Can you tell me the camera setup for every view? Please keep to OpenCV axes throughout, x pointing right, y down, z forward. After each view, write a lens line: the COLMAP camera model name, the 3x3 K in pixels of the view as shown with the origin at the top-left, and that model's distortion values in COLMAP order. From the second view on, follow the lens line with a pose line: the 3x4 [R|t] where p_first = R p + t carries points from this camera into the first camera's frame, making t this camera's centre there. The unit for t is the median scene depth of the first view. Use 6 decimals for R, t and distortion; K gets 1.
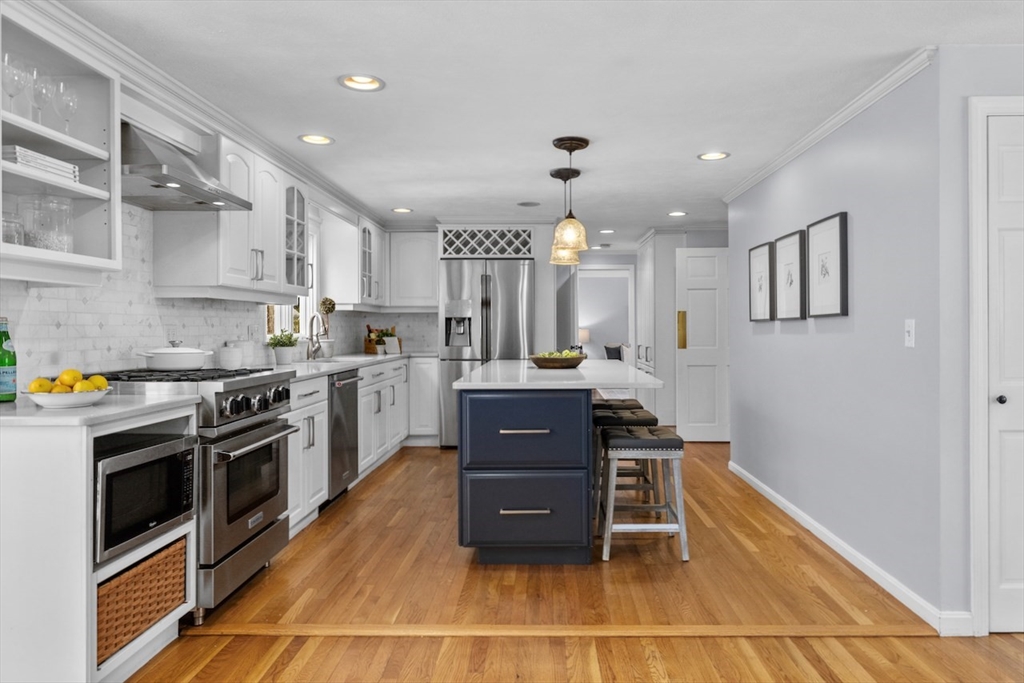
lens RADIAL K [[677.8, 0, 515.4], [0, 677.8, 321.6], [0, 0, 1]] dist [-0.003069, 0.001261]
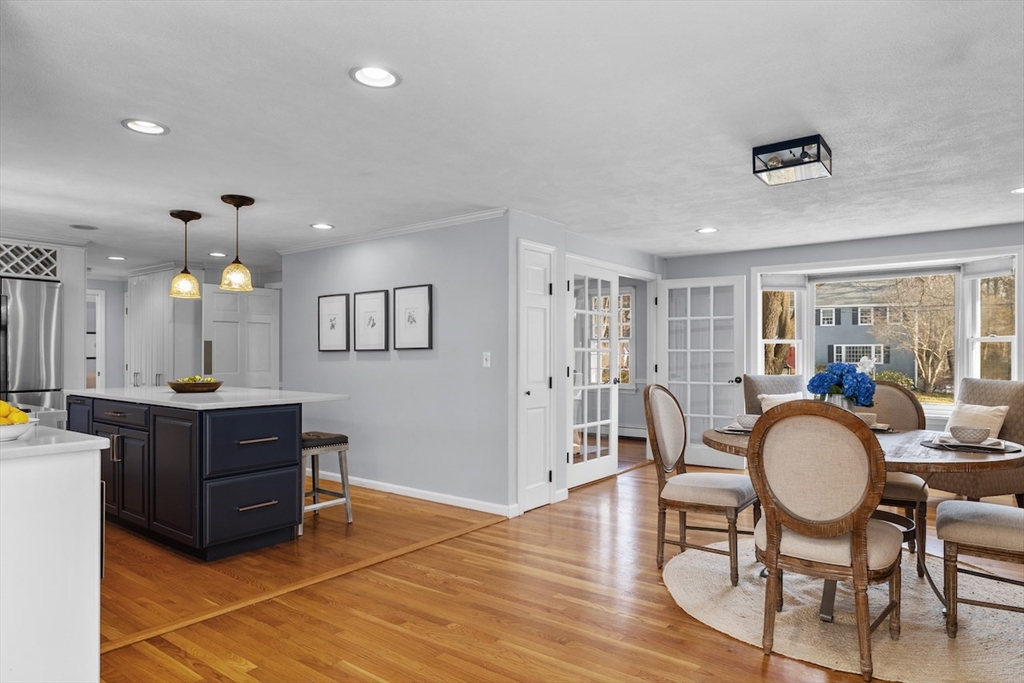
lens RADIAL K [[677.8, 0, 509.3], [0, 677.8, 343.8], [0, 0, 1]] dist [-0.003069, 0.001261]
pose [[0.584878, 0.016509, 0.810953, -0.697194], [-0.009916, 0.999864, -0.013203, -0.001493], [-0.811061, -0.000320, 0.584962, -0.086266]]
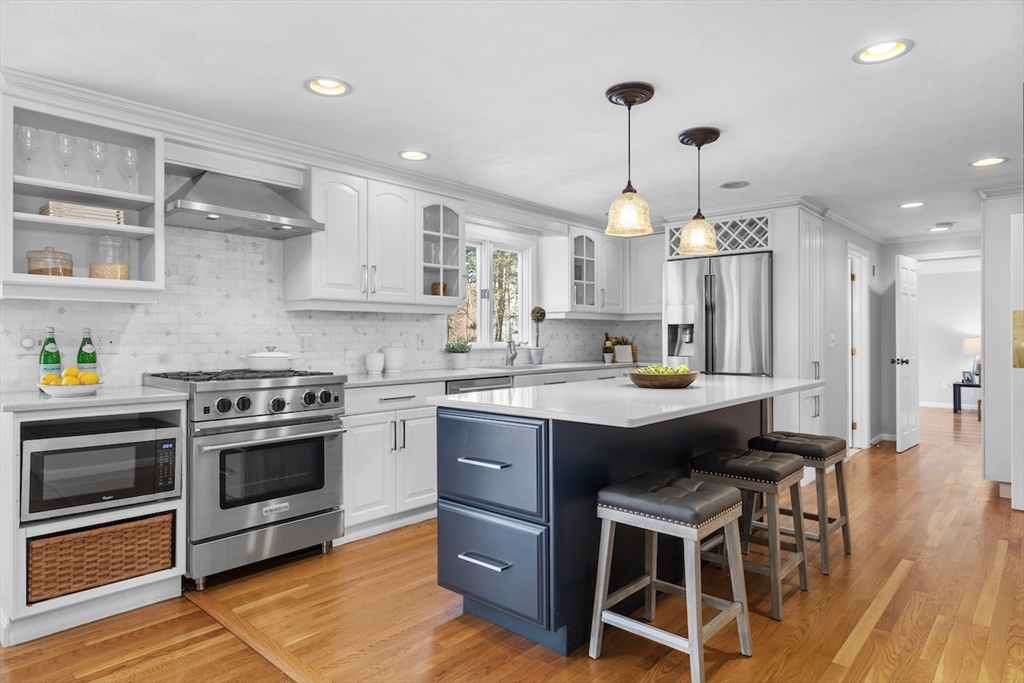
lens RADIAL K [[596.1, 0, 492.5], [0, 596.1, 334.9], [0, 0, 1]] dist [0.003445, 0.002149]
pose [[0.748577, -0.000861, -0.663047, 0.480782], [0.005871, 0.999969, 0.005330, 0.004610], [0.663021, -0.007883, 0.748559, 0.461414]]
